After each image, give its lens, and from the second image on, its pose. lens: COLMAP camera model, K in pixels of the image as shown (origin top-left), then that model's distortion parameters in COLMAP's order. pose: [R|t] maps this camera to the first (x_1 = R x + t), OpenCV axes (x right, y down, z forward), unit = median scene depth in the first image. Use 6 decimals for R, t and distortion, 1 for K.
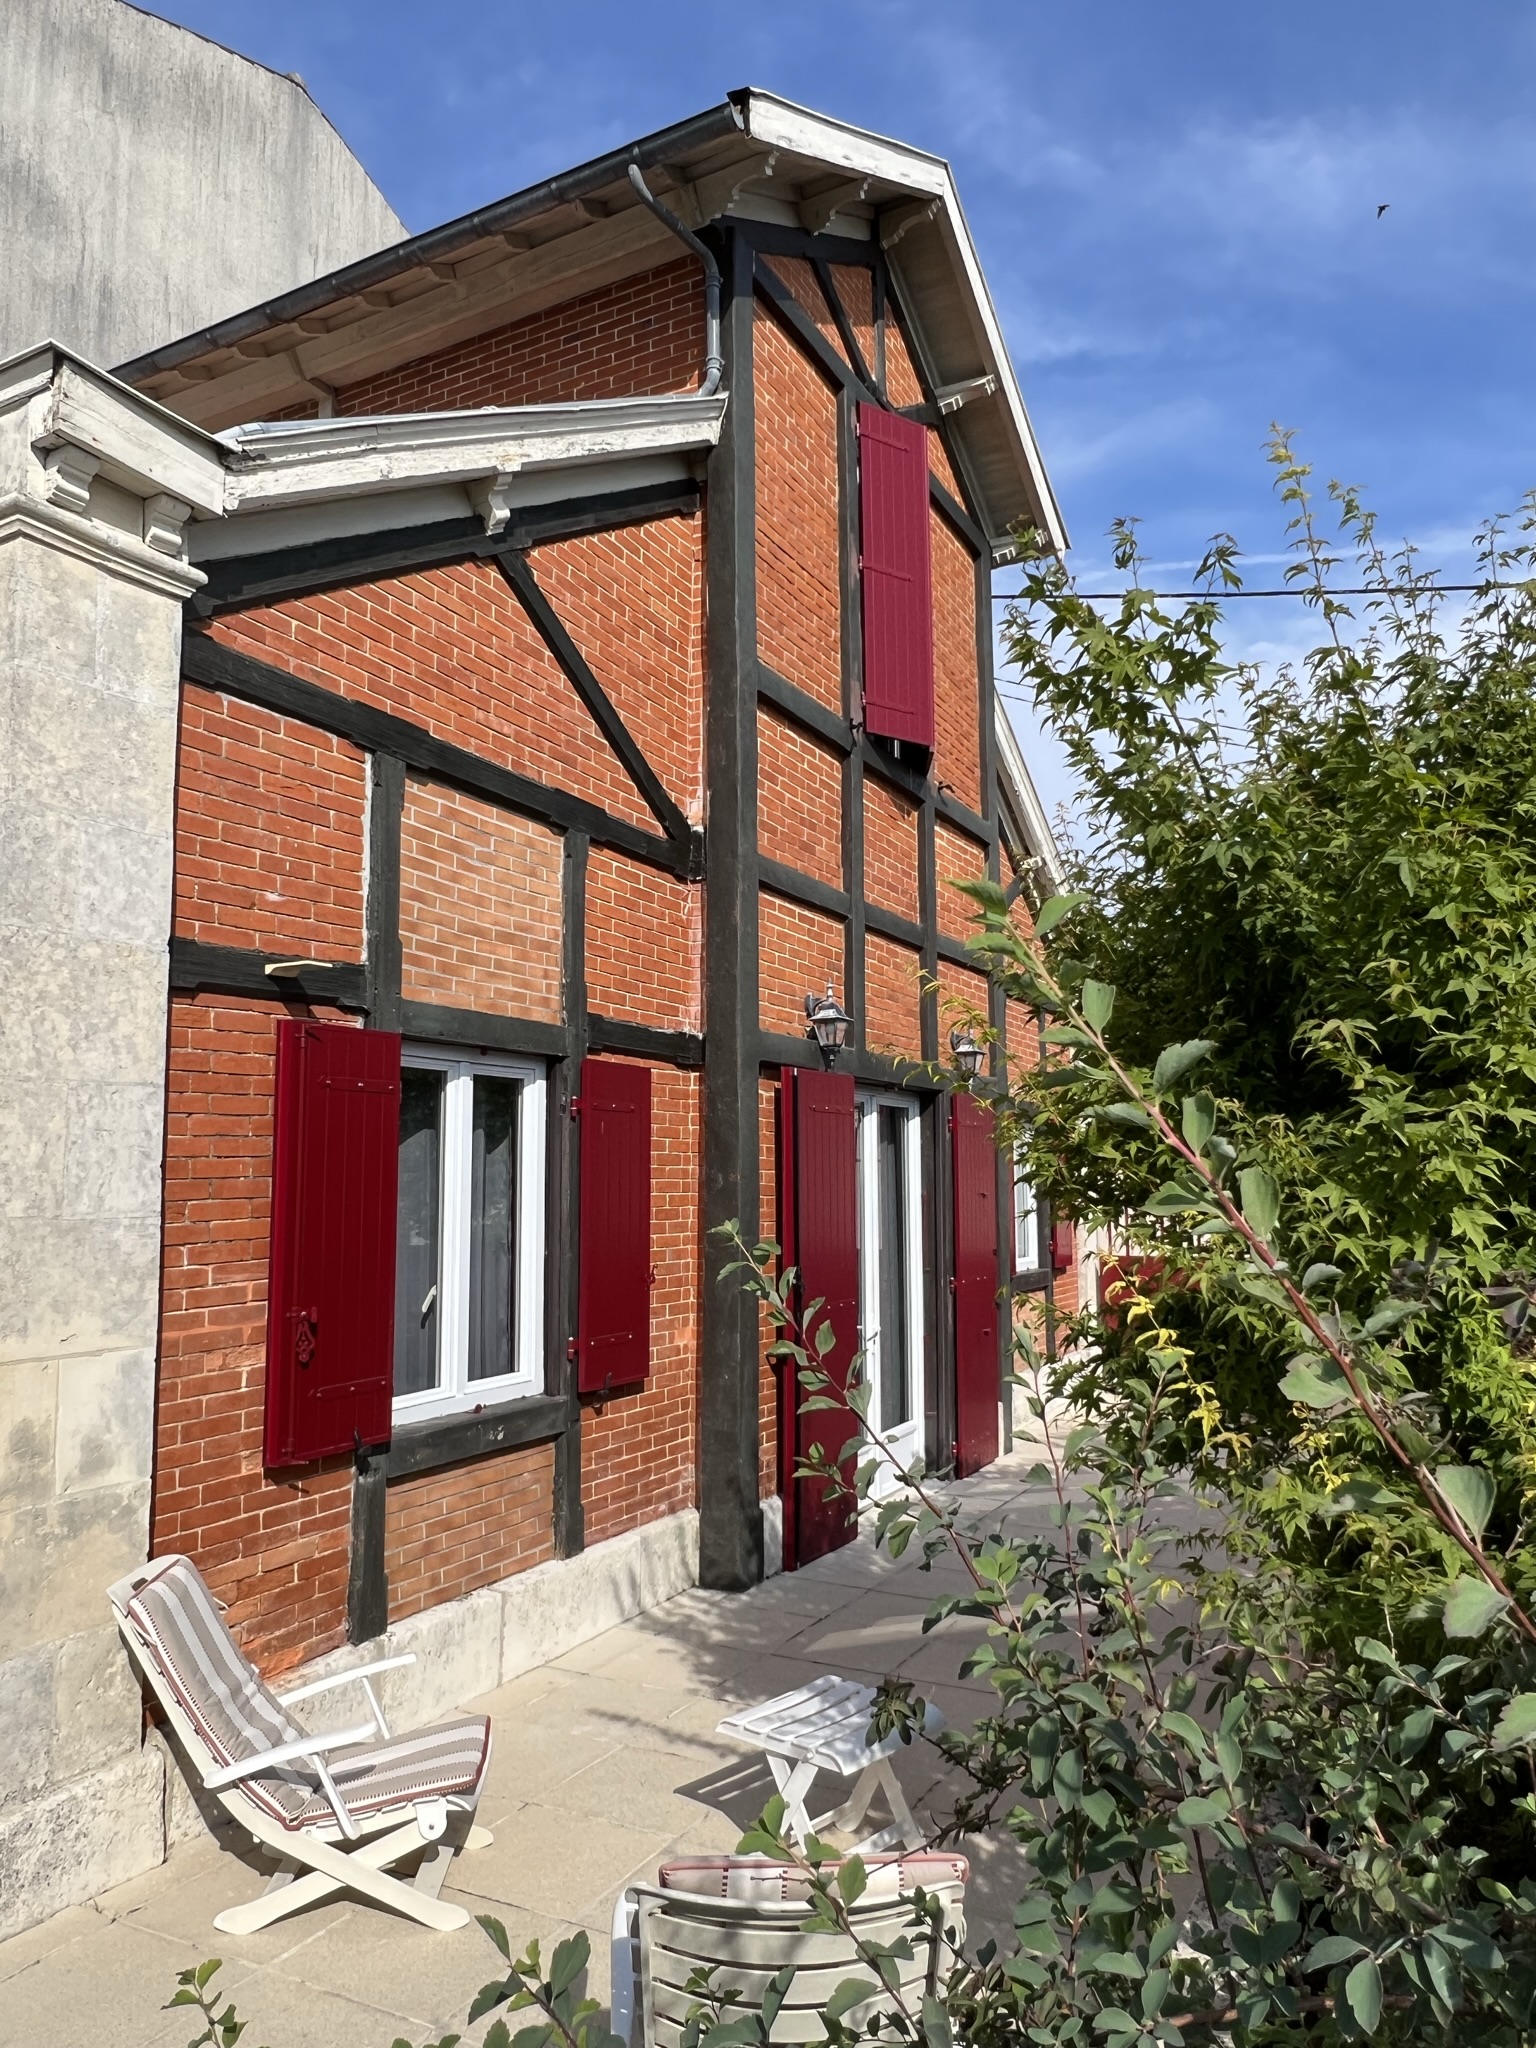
lens RADIAL K [[1368.4, 0, 766.8], [0, 1368.4, 1027.5], [0, 0, 1]] dist [-0.000229, 0.000229]
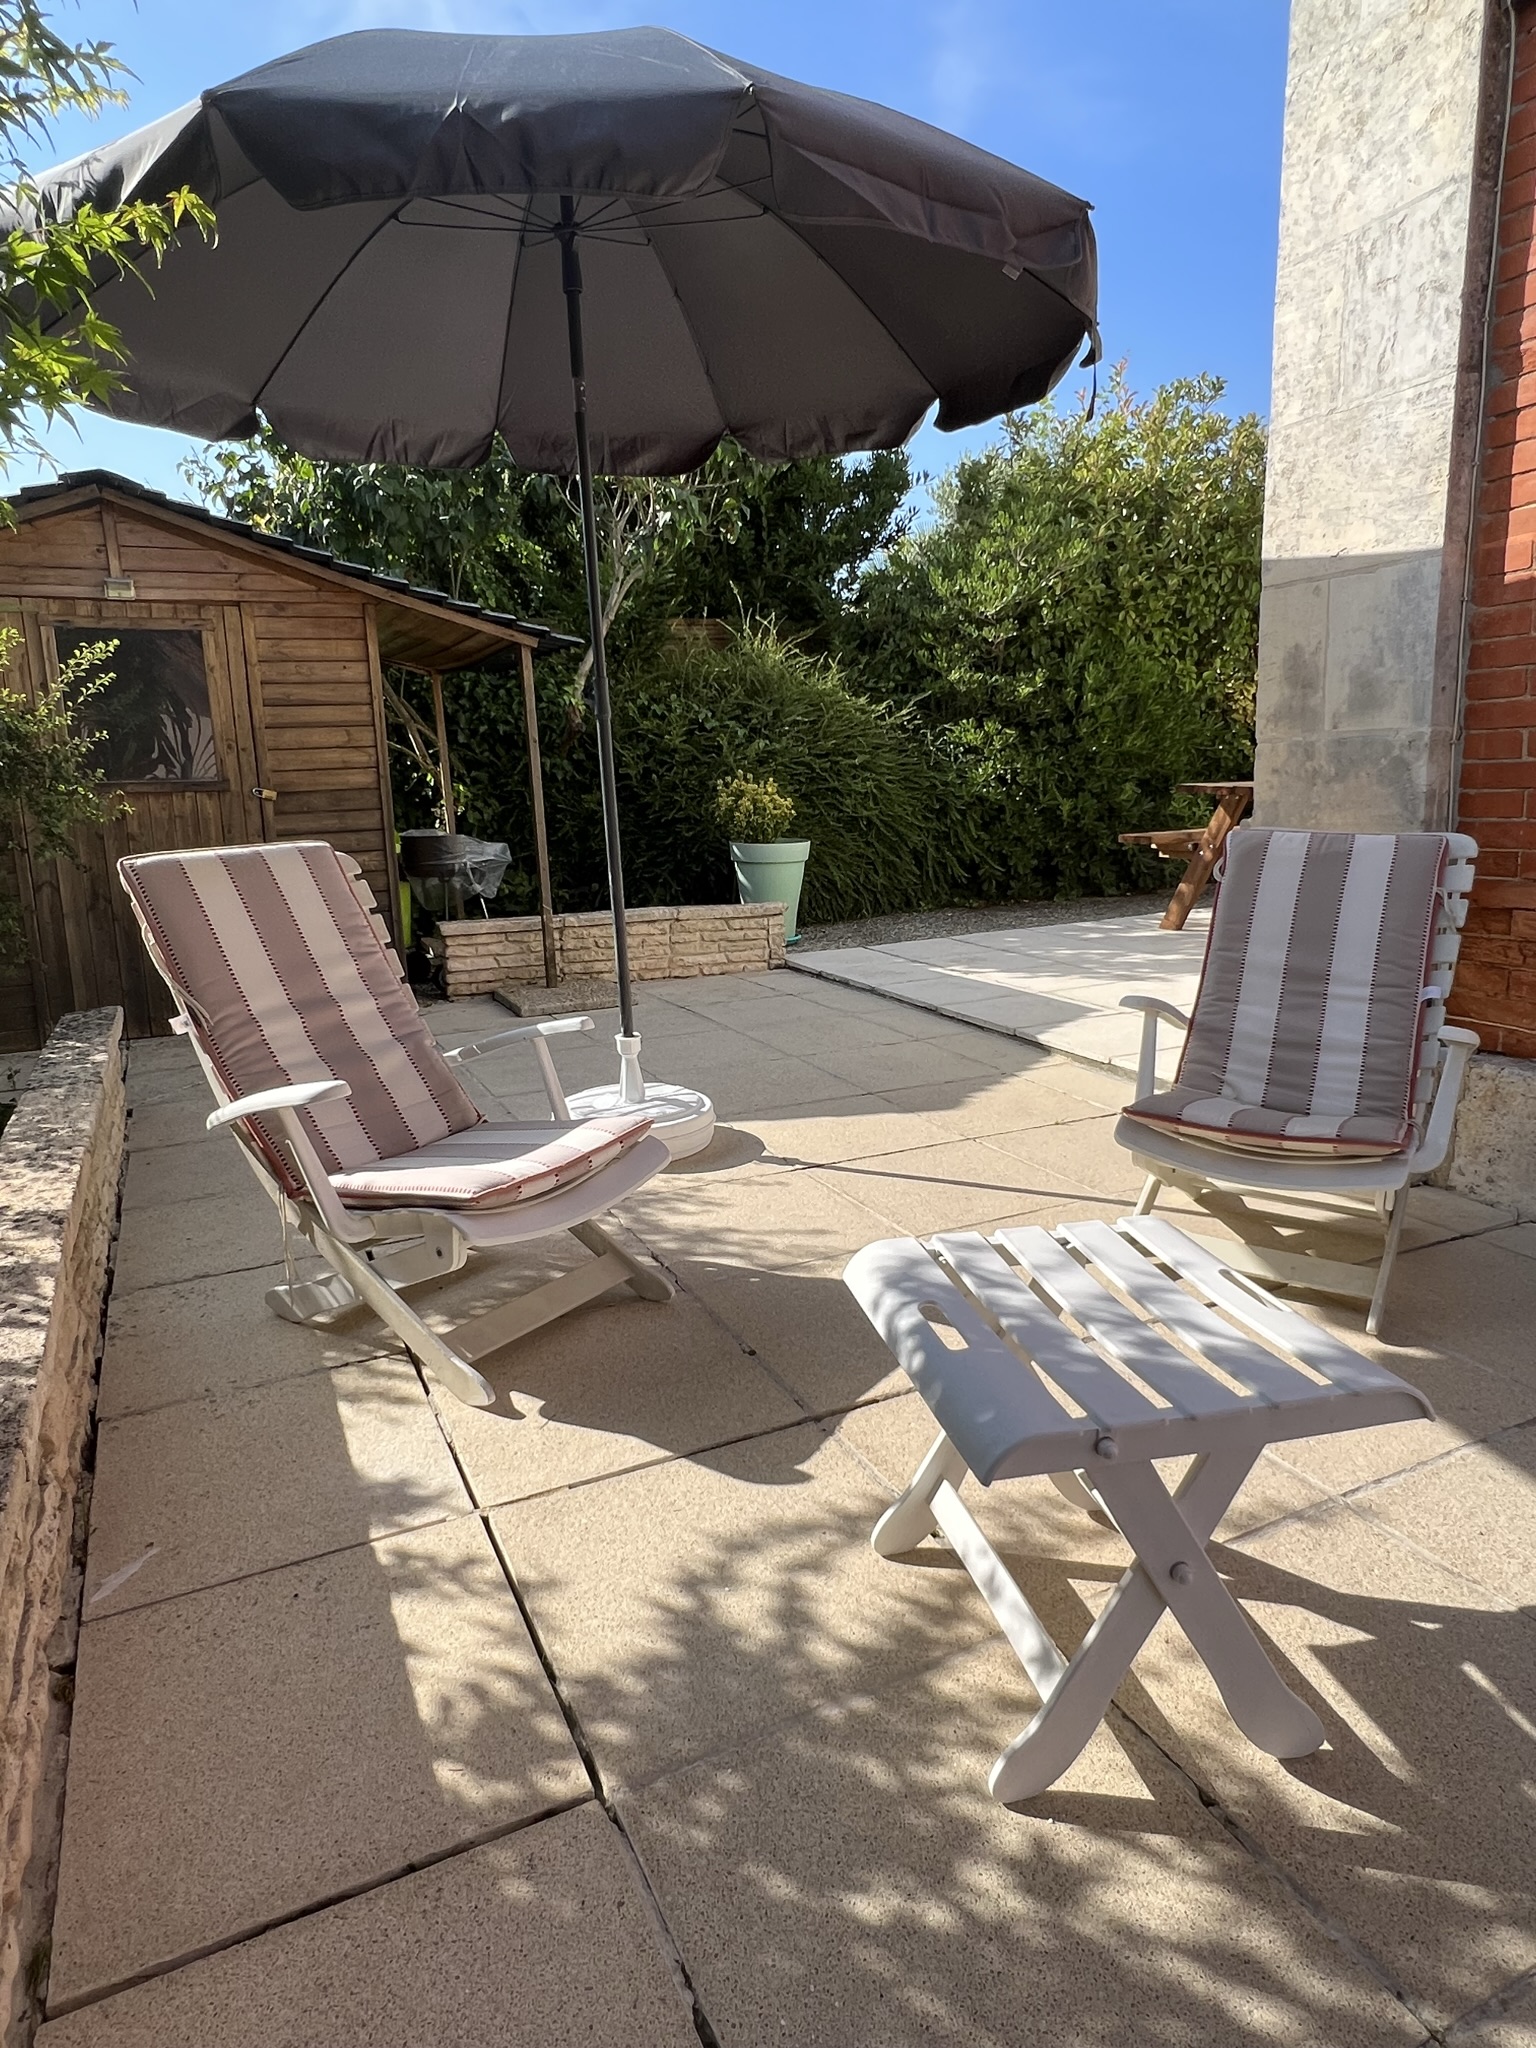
lens RADIAL K [[1190.3, 0, 768.9], [0, 1190.3, 1021.4], [0, 0, 1]] dist [-0.004110, -0.001341]
pose [[-0.622438, 0.179422, -0.761826, 0.342032], [0.119698, 0.983741, 0.133890, 0.365155], [0.773462, -0.007850, -0.633794, 1.160250]]
